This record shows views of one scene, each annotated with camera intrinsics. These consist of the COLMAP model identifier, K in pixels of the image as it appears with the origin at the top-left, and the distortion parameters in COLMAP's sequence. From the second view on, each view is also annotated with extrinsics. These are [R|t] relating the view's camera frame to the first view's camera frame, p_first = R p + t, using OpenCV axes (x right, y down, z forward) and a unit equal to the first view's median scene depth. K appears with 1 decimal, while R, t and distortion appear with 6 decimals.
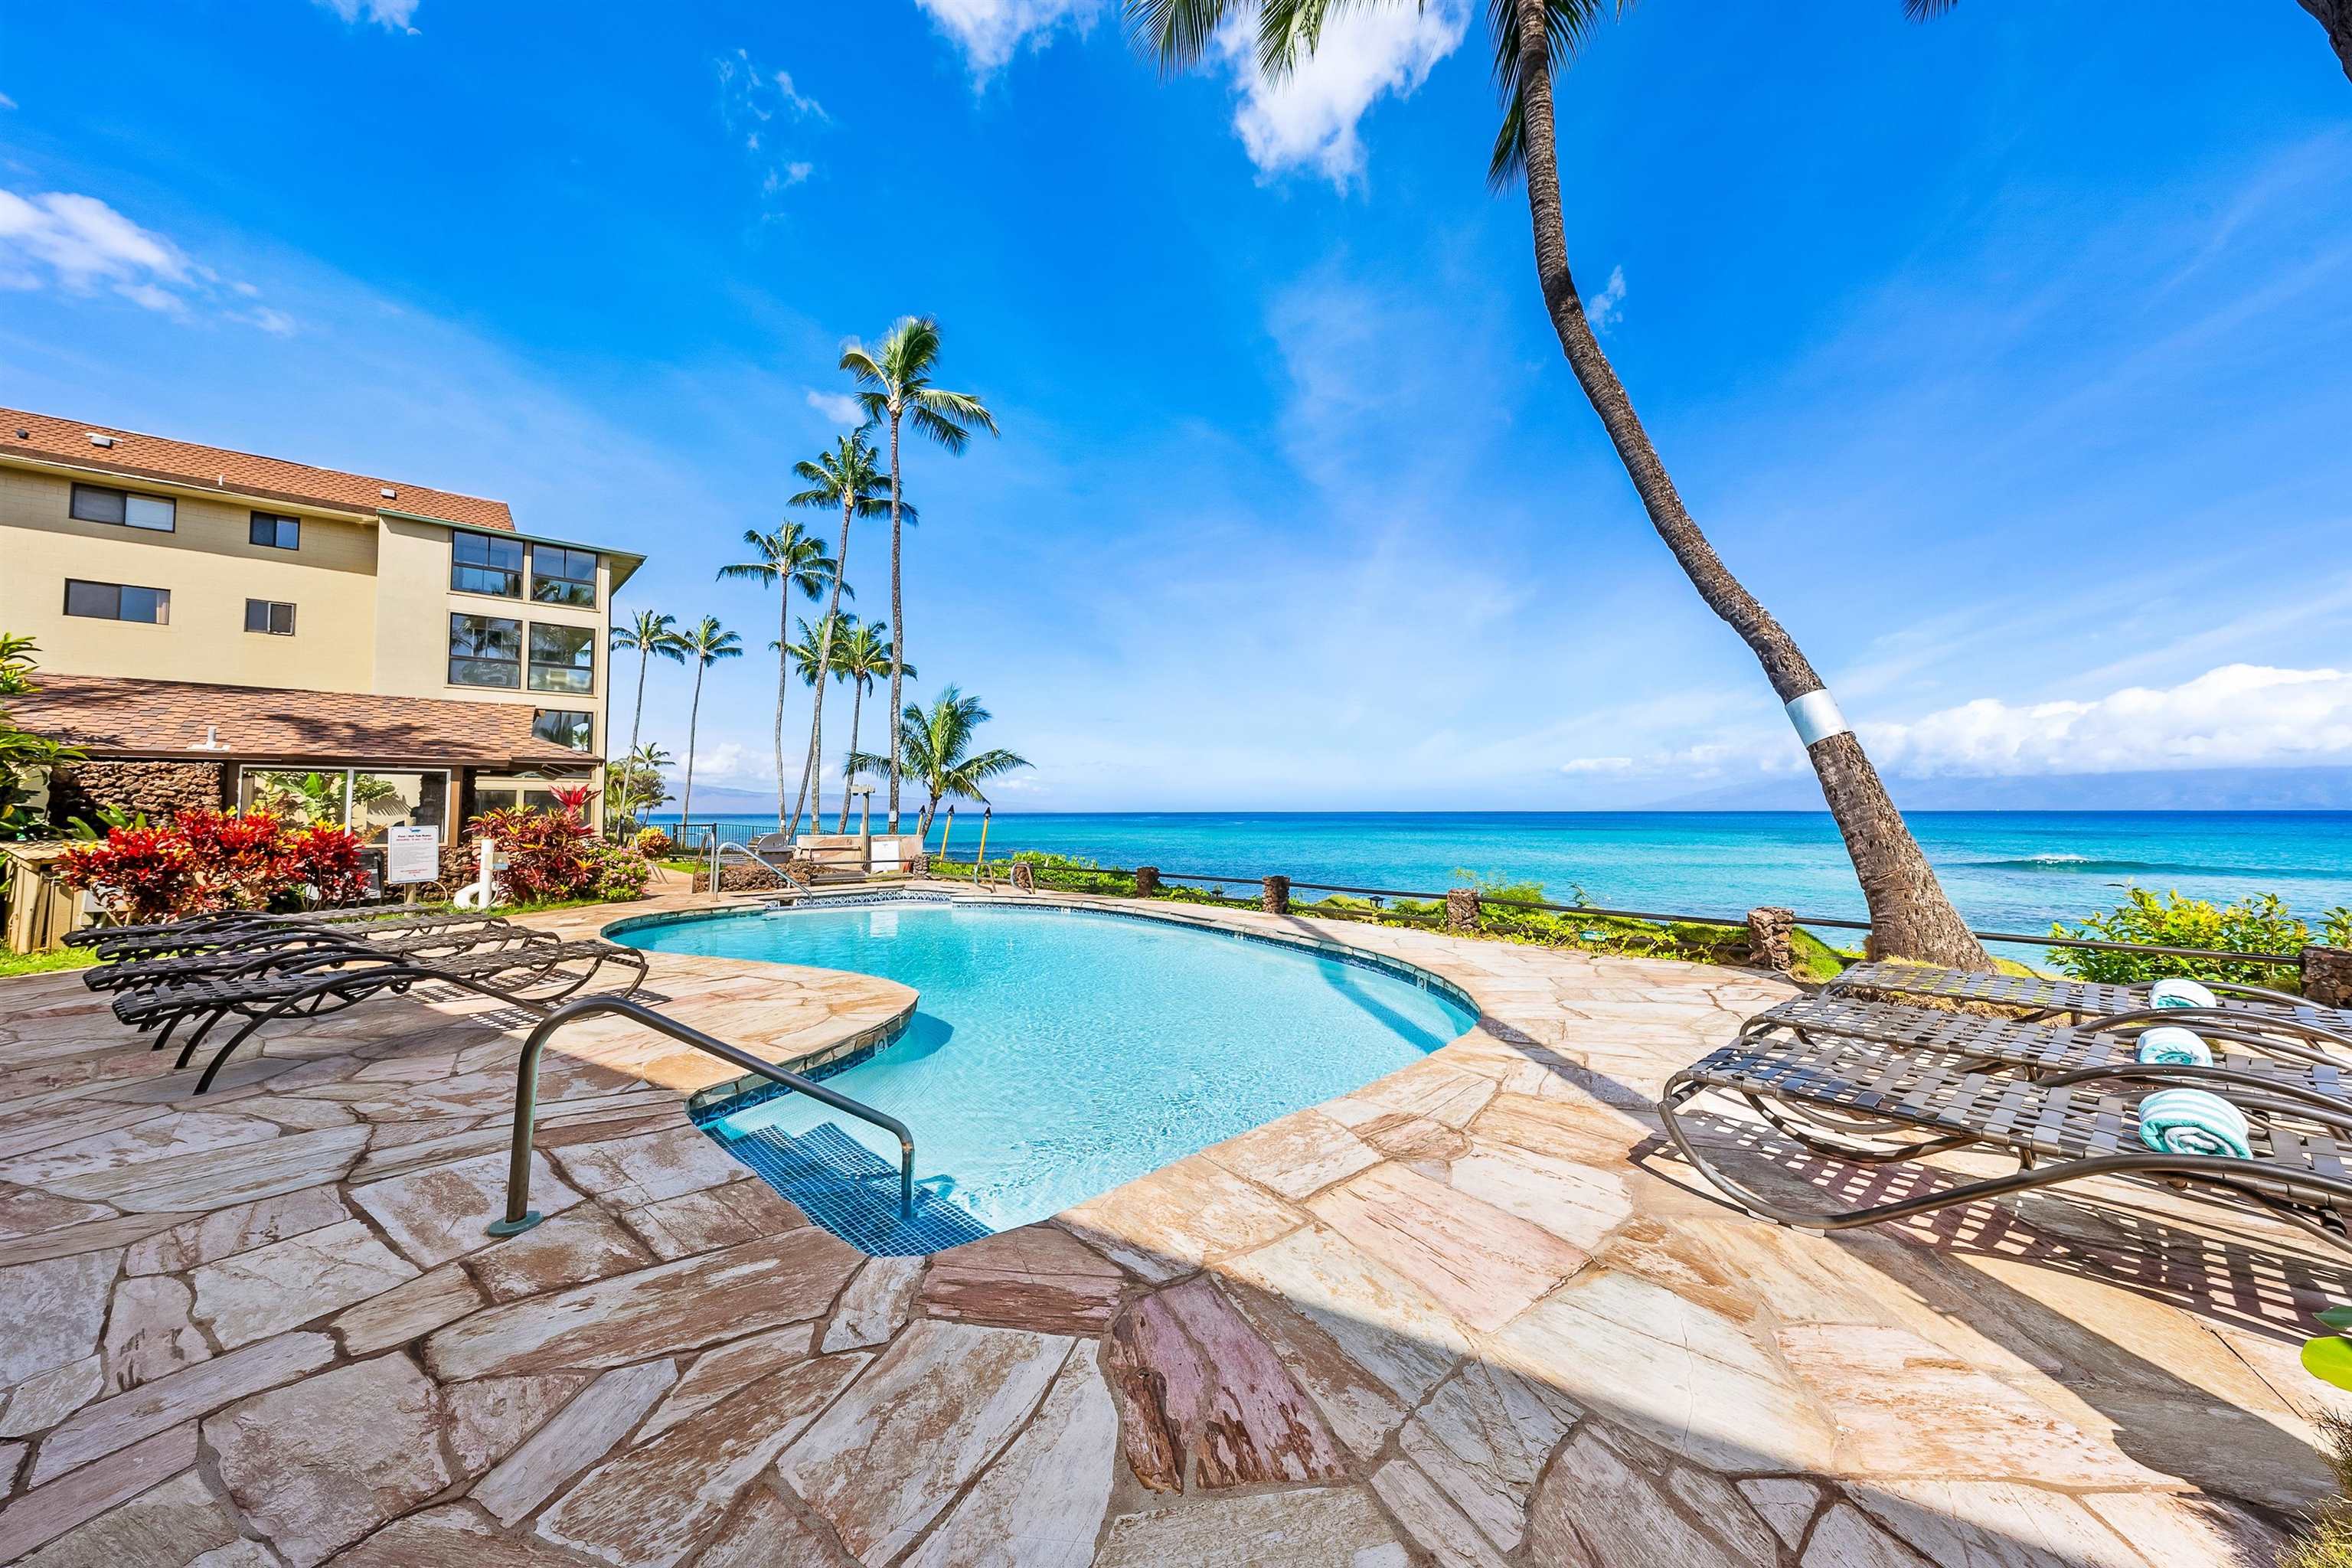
lens RADIAL K [[870.7, 0, 1176.0], [0, 870.7, 784.0], [0, 0, 1]] dist [-0.000505, 0.000226]
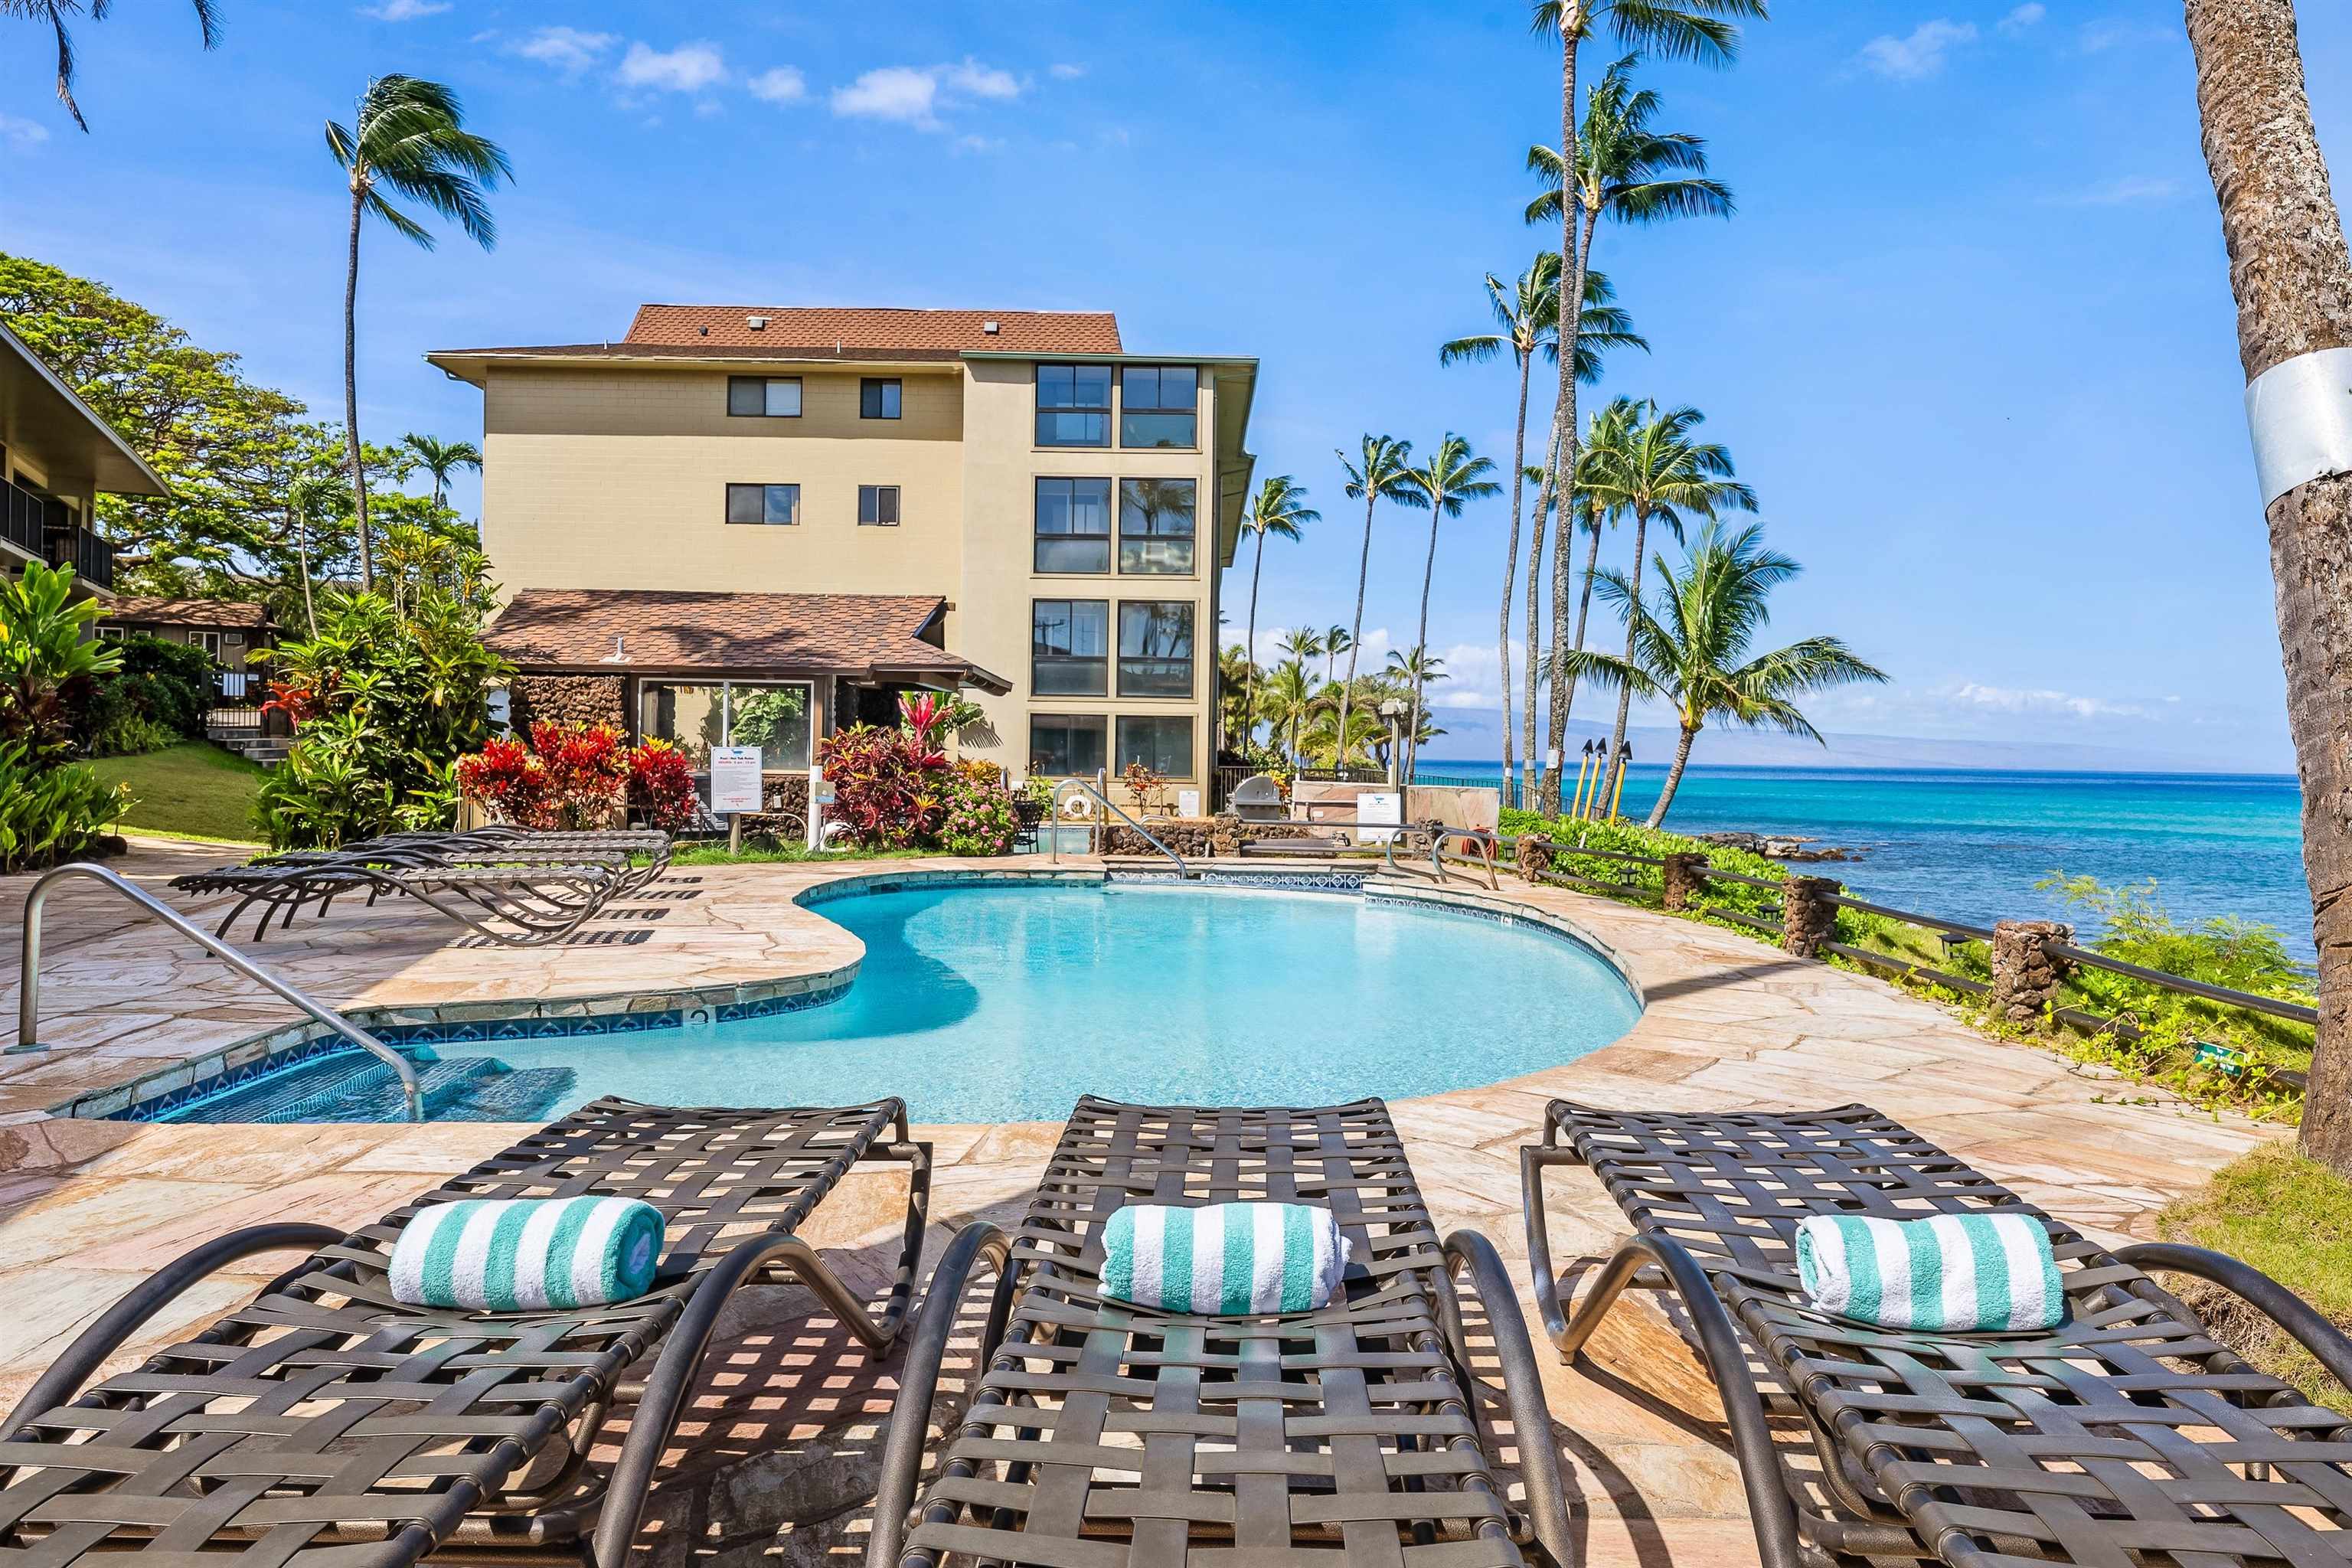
lens RADIAL K [[1603.9, 0, 1175.5], [0, 1603.9, 833.7], [0, 0, 1]] dist [-0.006803, -0.001567]
pose [[0.731863, 0.049491, -0.679653, 0.217992], [0.001539, 0.997237, 0.074275, 0.007341], [0.681450, -0.055405, 0.729764, 0.060051]]
